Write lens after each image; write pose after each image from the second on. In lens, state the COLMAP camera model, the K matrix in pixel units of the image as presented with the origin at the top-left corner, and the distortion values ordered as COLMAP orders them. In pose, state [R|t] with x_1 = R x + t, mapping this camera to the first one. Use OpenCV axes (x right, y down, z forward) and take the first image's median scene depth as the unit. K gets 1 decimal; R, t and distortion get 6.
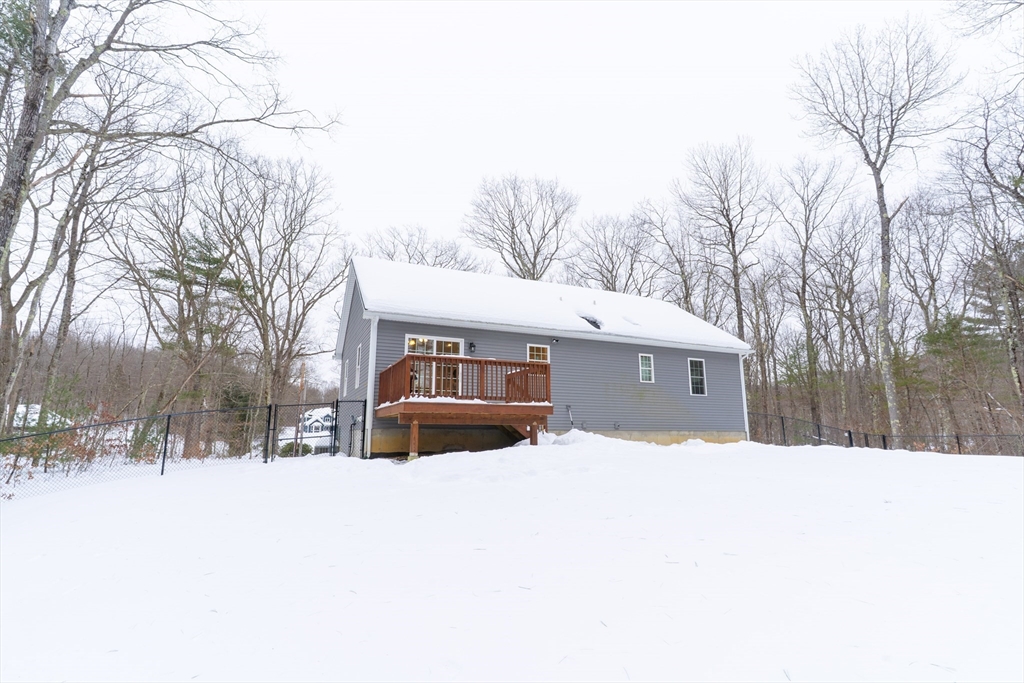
lens RADIAL K [[512.8, 0, 511.5], [0, 512.8, 341.1], [0, 0, 1]] dist [0.002239, -0.000079]
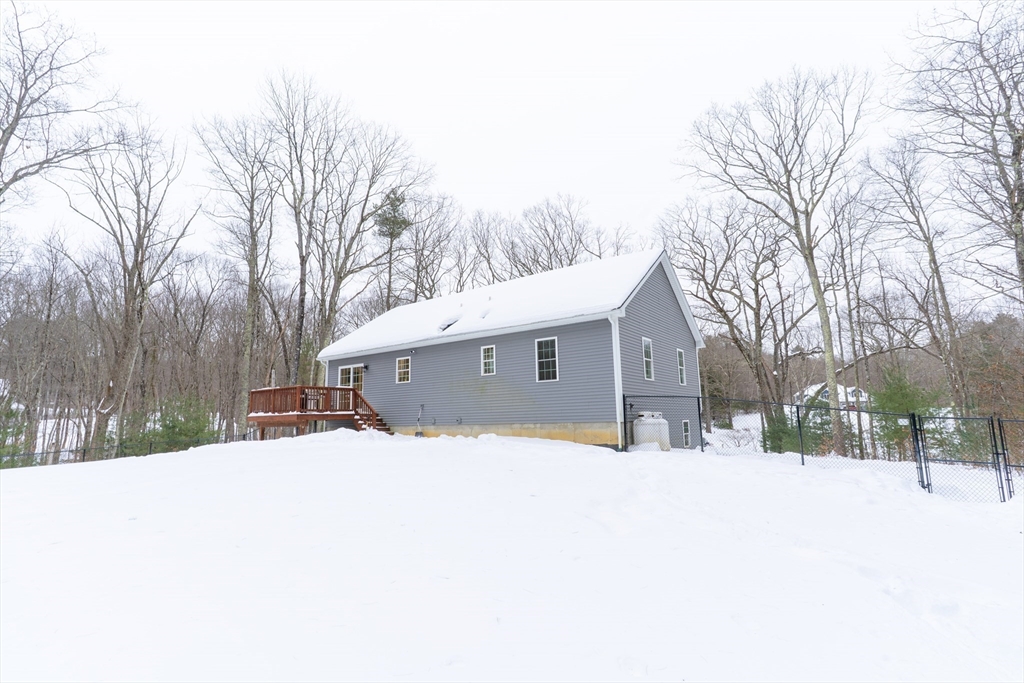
lens RADIAL K [[512.8, 0, 511.5], [0, 512.8, 343.2], [0, 0, 1]] dist [0.002239, -0.000079]
pose [[0.457788, -0.148960, -0.876494, 1.112993], [0.178165, 0.981236, -0.073706, 0.098045], [0.871027, -0.122418, 0.475738, 0.564716]]
